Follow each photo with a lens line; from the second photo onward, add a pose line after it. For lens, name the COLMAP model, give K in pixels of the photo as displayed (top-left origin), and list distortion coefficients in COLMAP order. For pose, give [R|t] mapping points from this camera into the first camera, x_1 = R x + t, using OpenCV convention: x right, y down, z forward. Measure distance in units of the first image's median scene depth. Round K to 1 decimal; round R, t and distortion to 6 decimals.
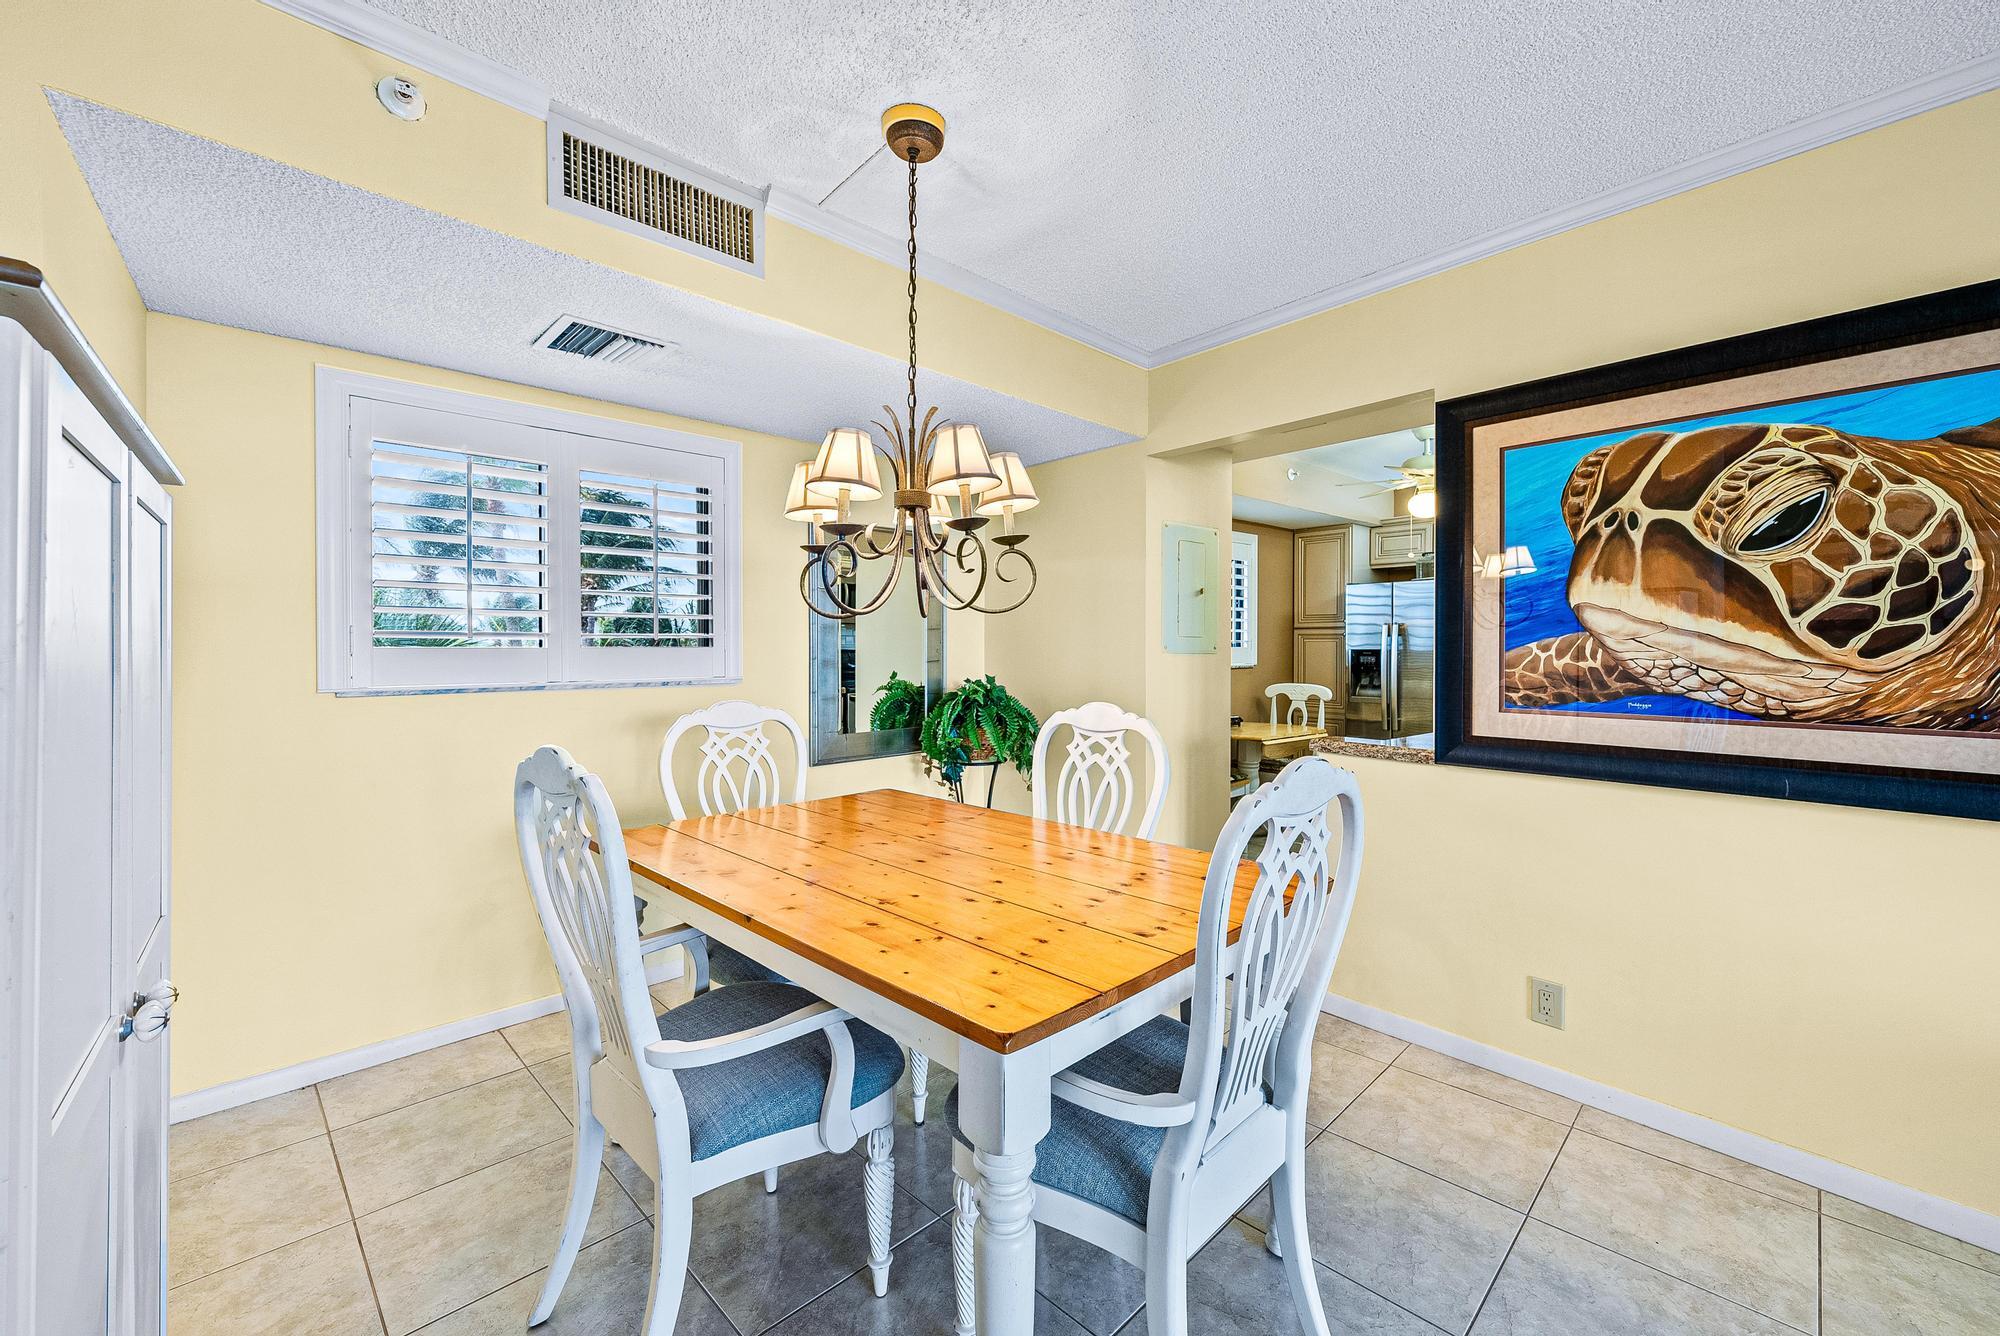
lens RADIAL K [[823.4, 0, 1000.0], [0, 823.4, 668.0], [0, 0, 1]] dist [-0.010242, -0.000134]
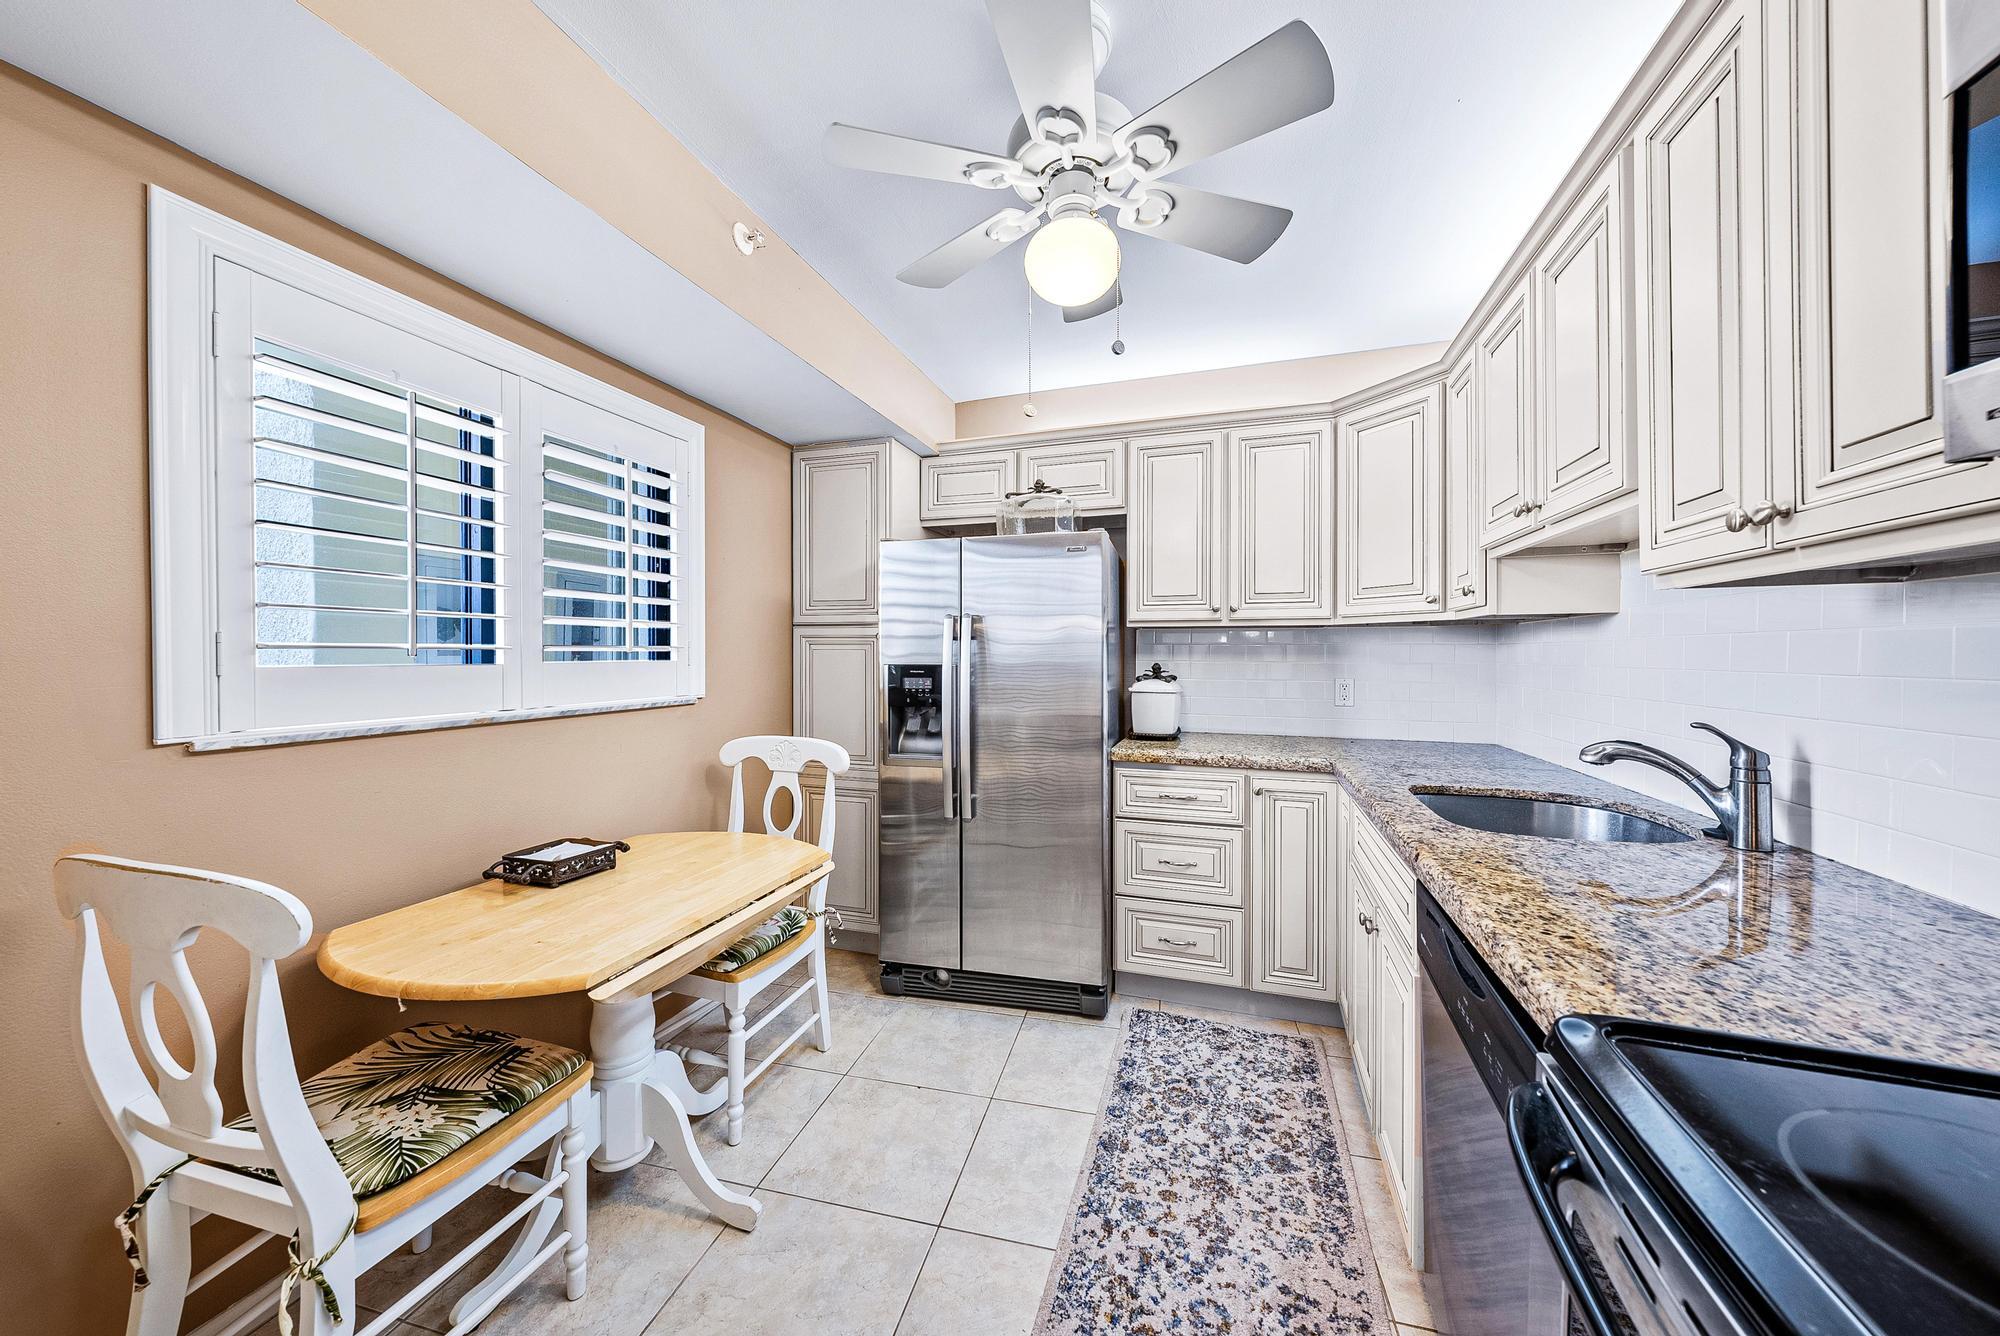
lens RADIAL K [[690.5, 0, 1005.9], [0, 690.5, 658.4], [0, 0, 1]] dist [-0.002497, -0.000286]
pose [[0.849727, -0.000419, 0.527223, 0.619271], [0.009541, 0.999848, -0.014582, -0.046455], [-0.527137, 0.017421, 0.849602, 1.404350]]
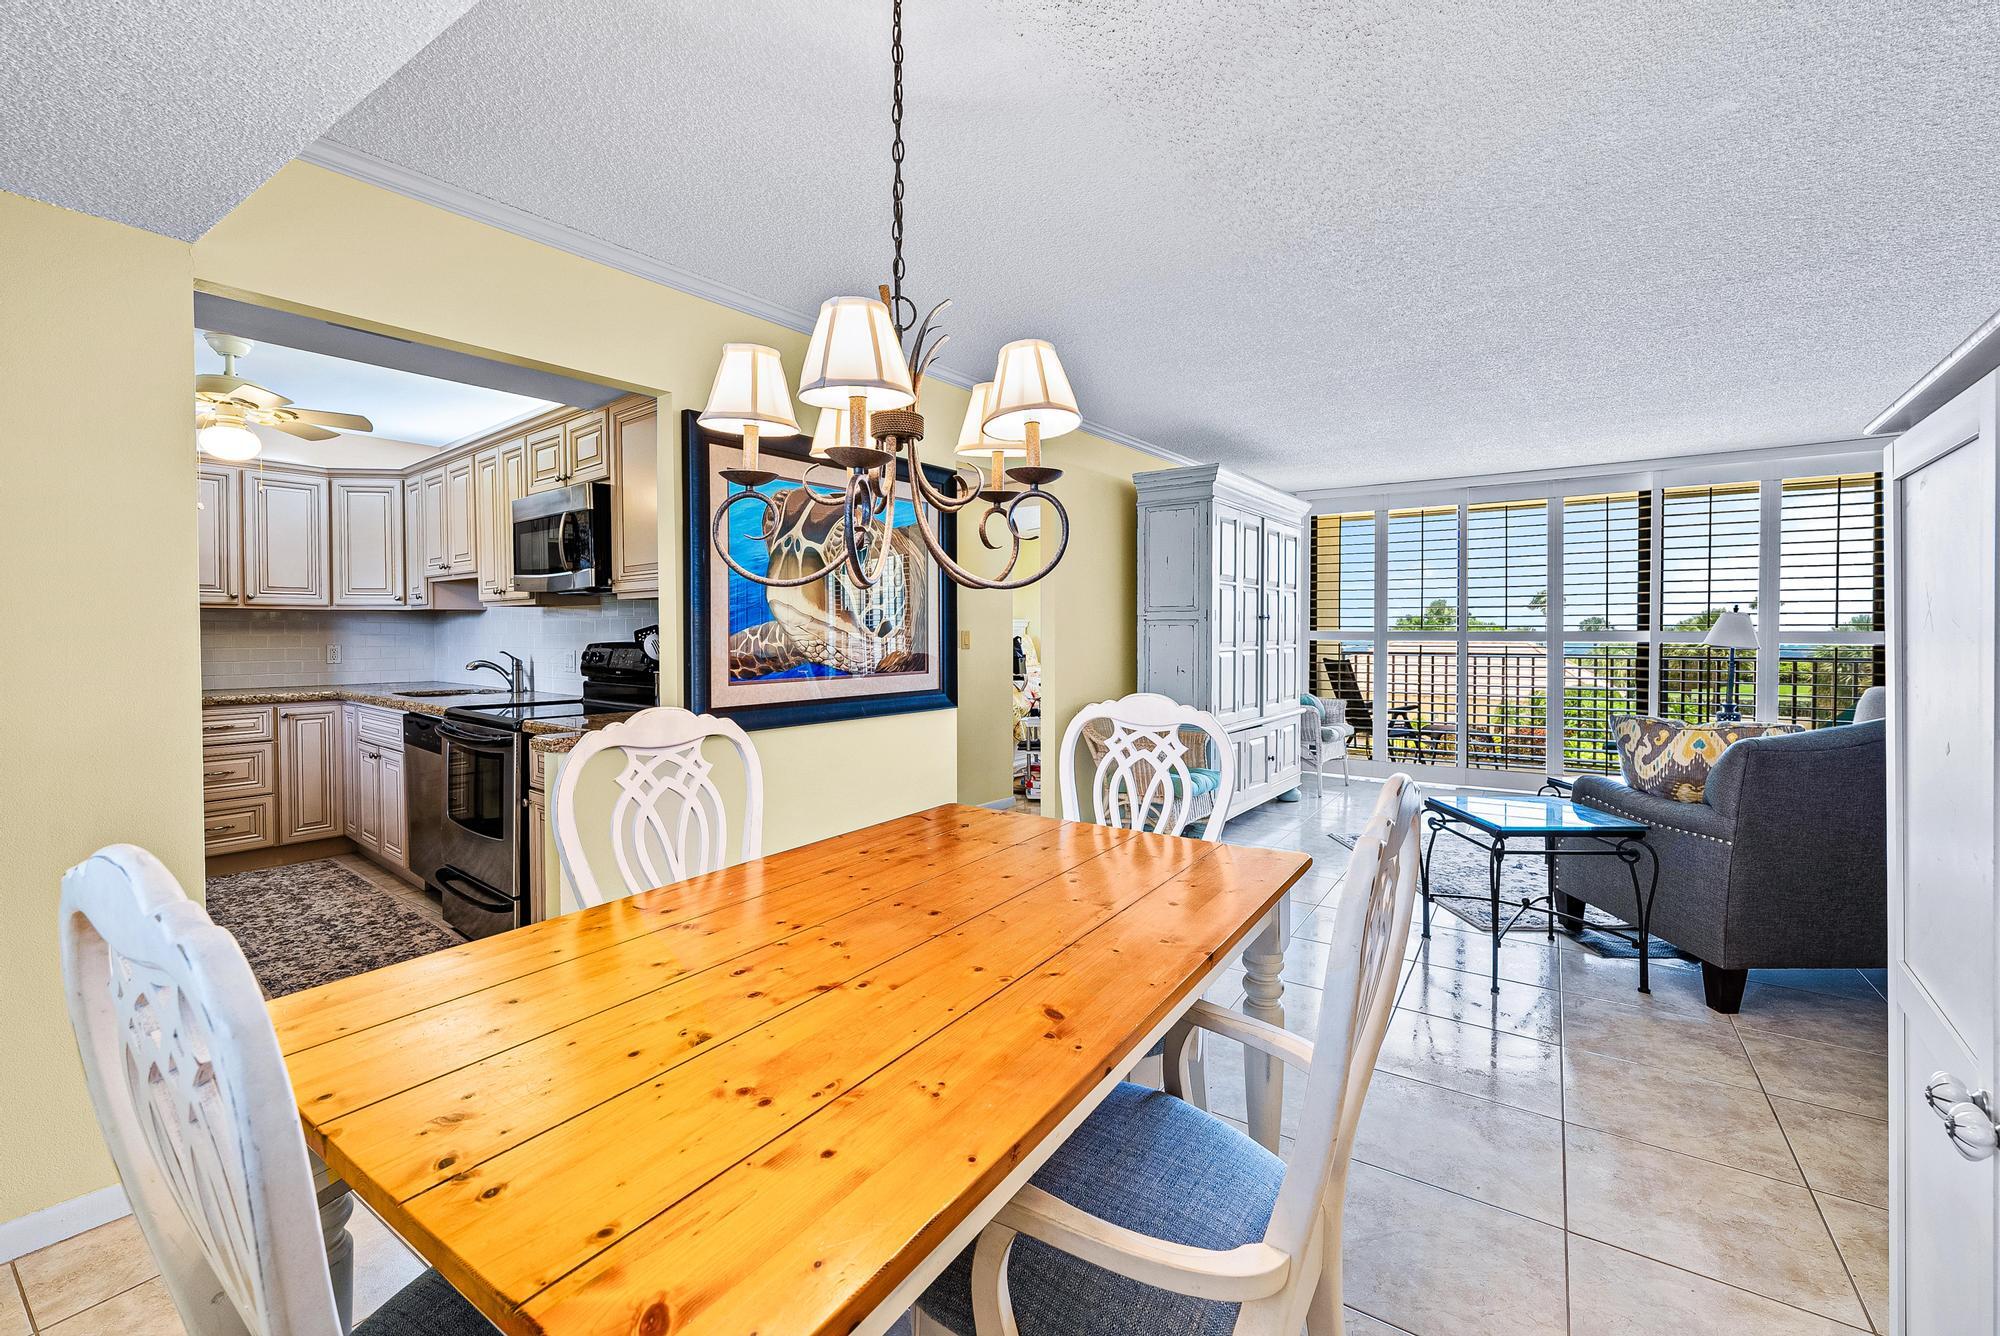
lens RADIAL K [[824.9, 0, 1017.4], [0, 824.9, 634.9], [0, 0, 1]] dist [-0.008740, -0.000442]
pose [[-0.215226, -0.002742, 0.976560, -0.675857], [0.027729, 0.999576, 0.008918, -0.020711], [-0.976171, 0.028998, -0.215059, 0.851896]]
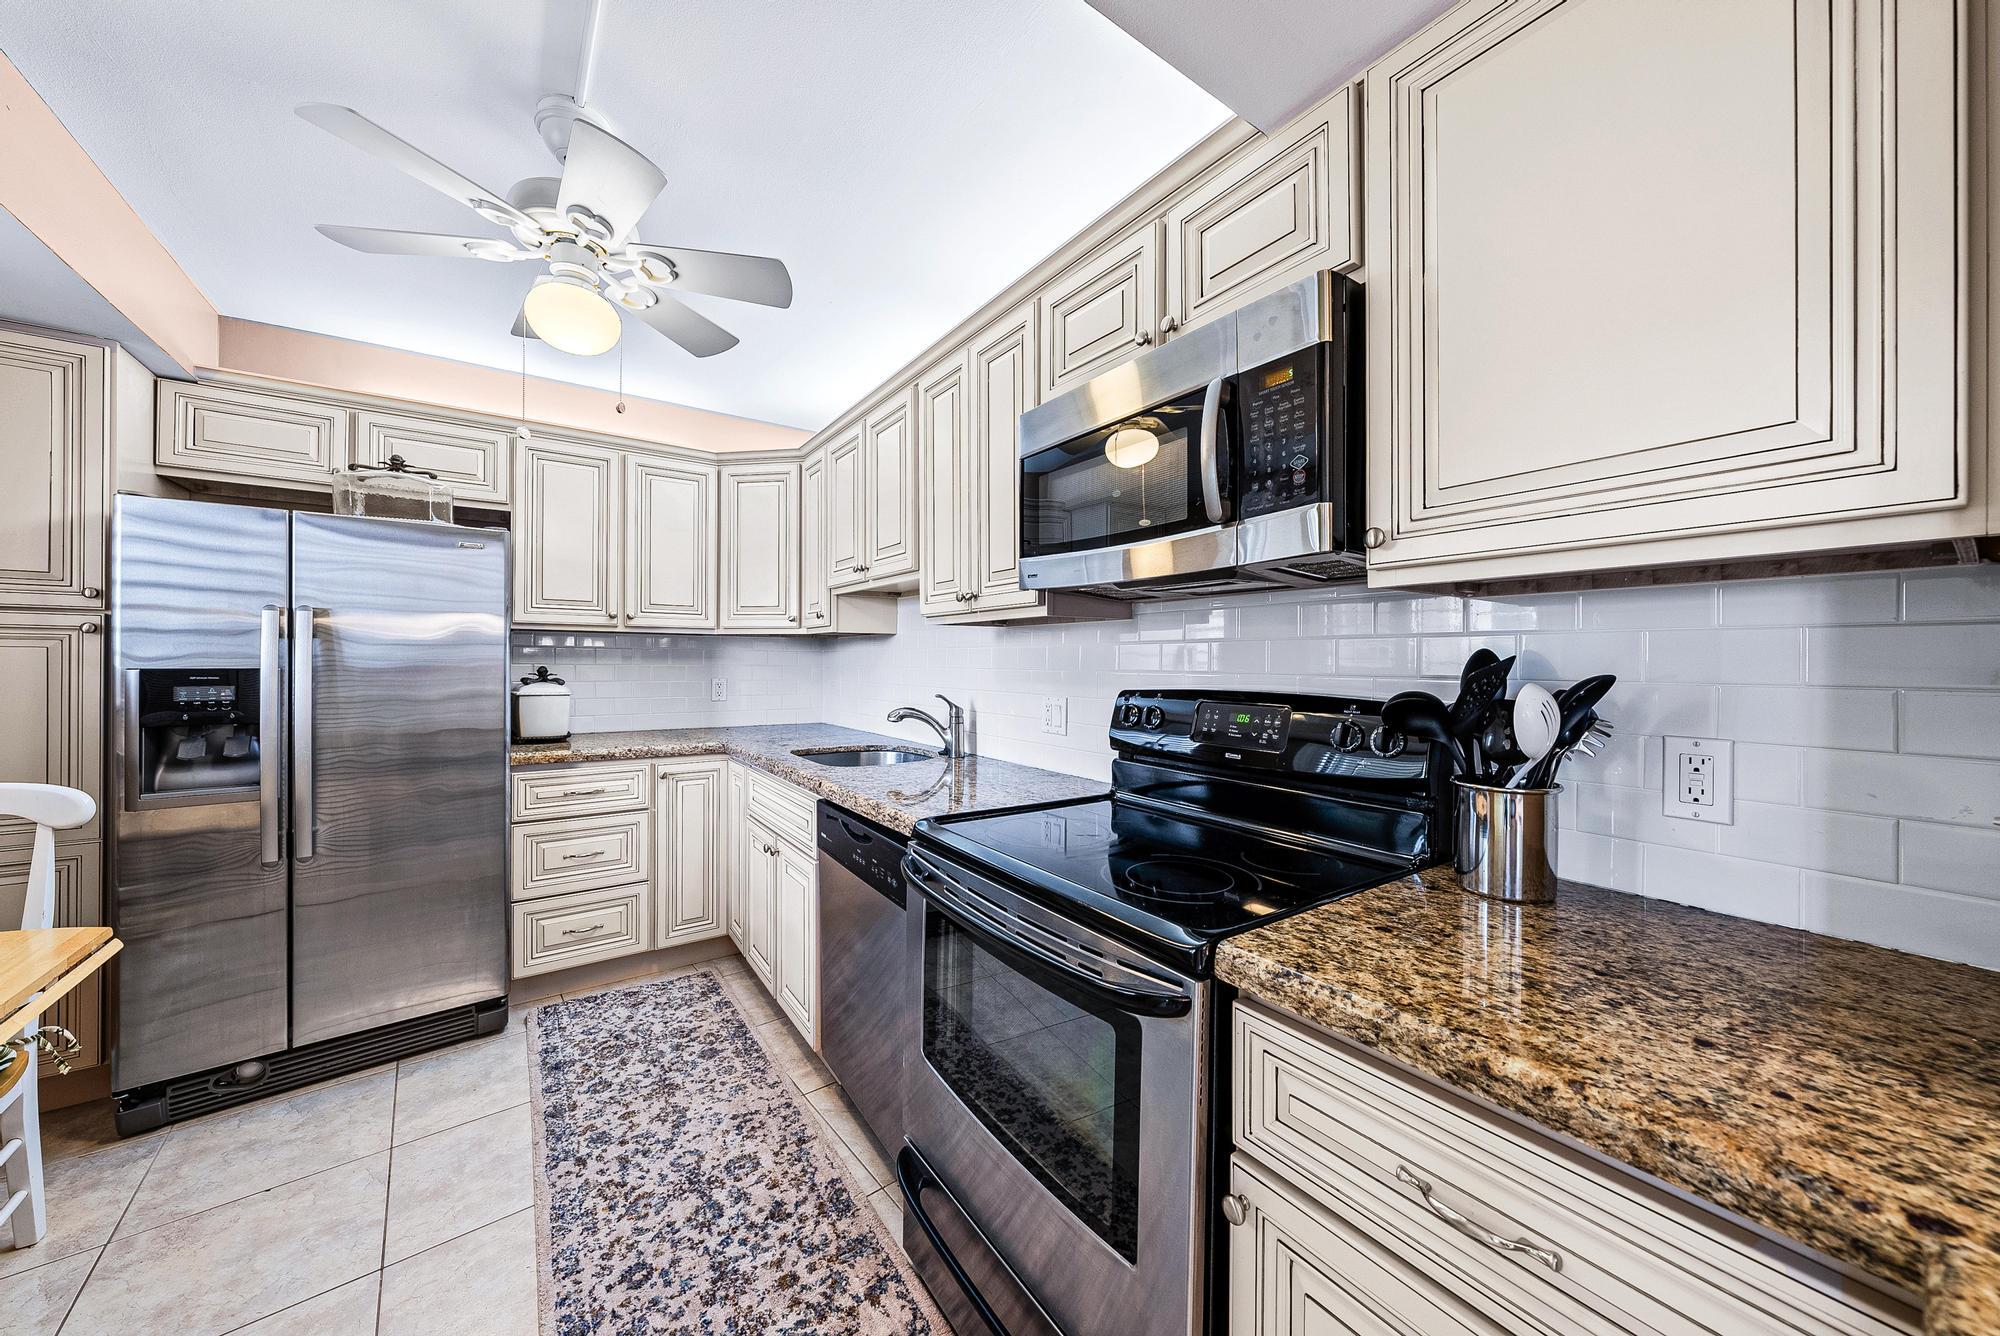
lens RADIAL K [[690.5, 0, 1005.9], [0, 690.5, 658.4], [0, 0, 1]] dist [-0.002497, -0.000286]
pose [[0.077972, 0.006612, 0.996934, 0.350389], [0.017662, 0.999812, -0.008013, -0.043063], [-0.996799, 0.018233, 0.077840, 1.395490]]
